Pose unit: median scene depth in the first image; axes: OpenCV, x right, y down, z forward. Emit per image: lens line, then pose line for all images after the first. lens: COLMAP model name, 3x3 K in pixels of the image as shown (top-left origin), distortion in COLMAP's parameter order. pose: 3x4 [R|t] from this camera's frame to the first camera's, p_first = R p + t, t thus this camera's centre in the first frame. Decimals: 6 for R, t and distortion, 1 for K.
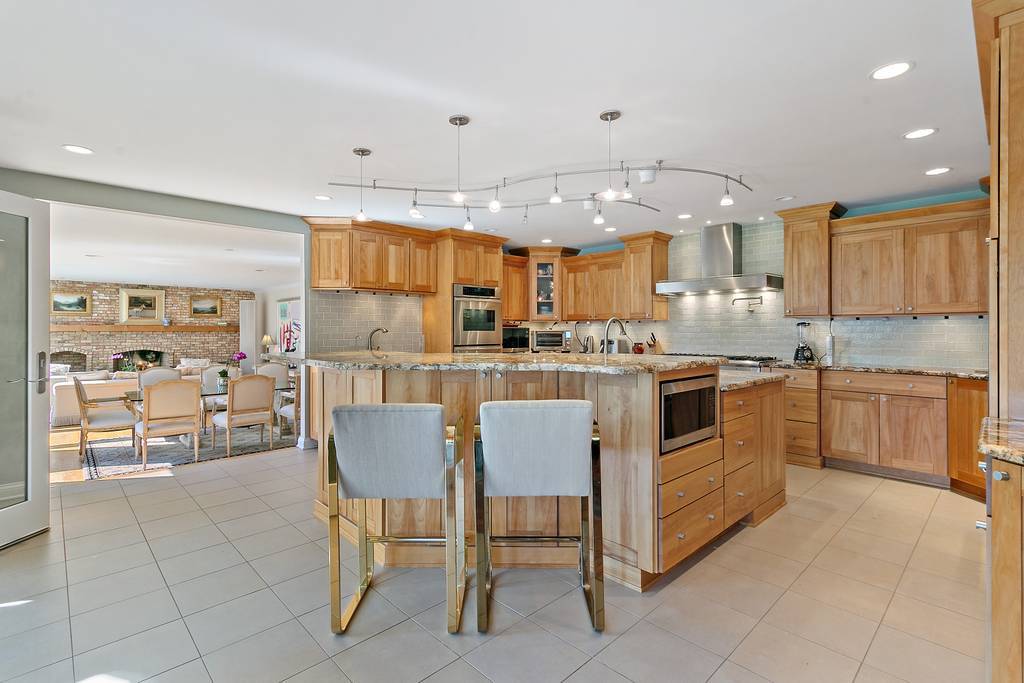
lens RADIAL K [[480.8, 0, 510.6], [0, 480.8, 331.5], [0, 0, 1]] dist [0.000784, 0.000238]
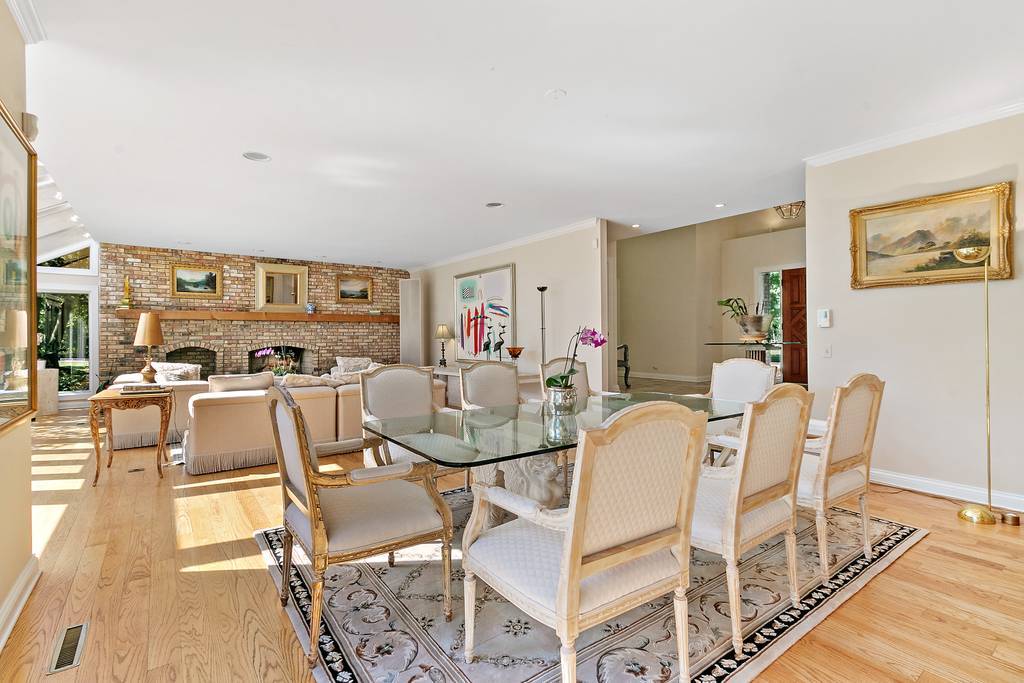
lens RADIAL K [[480.8, 0, 509.4], [0, 480.8, 338.5], [0, 0, 1]] dist [0.000784, 0.000238]
pose [[0.990496, -0.005347, -0.137441, -0.323190], [0.005805, 0.999979, 0.002934, 0.027352], [0.137423, -0.003704, 0.990506, 0.318920]]
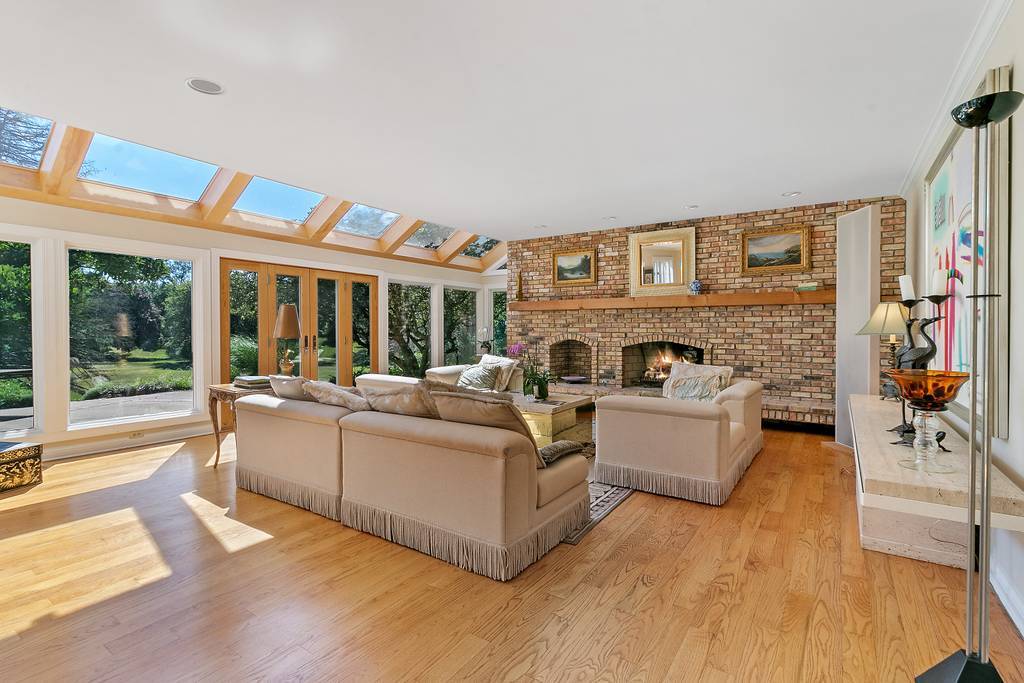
lens RADIAL K [[480.8, 0, 512.7], [0, 480.8, 337.0], [0, 0, 1]] dist [0.000784, 0.000238]
pose [[0.194735, 0.013965, -0.980757, -0.265301], [-0.001687, 0.999902, 0.013903, 0.026623], [0.980854, -0.001053, 0.194739, 0.746316]]
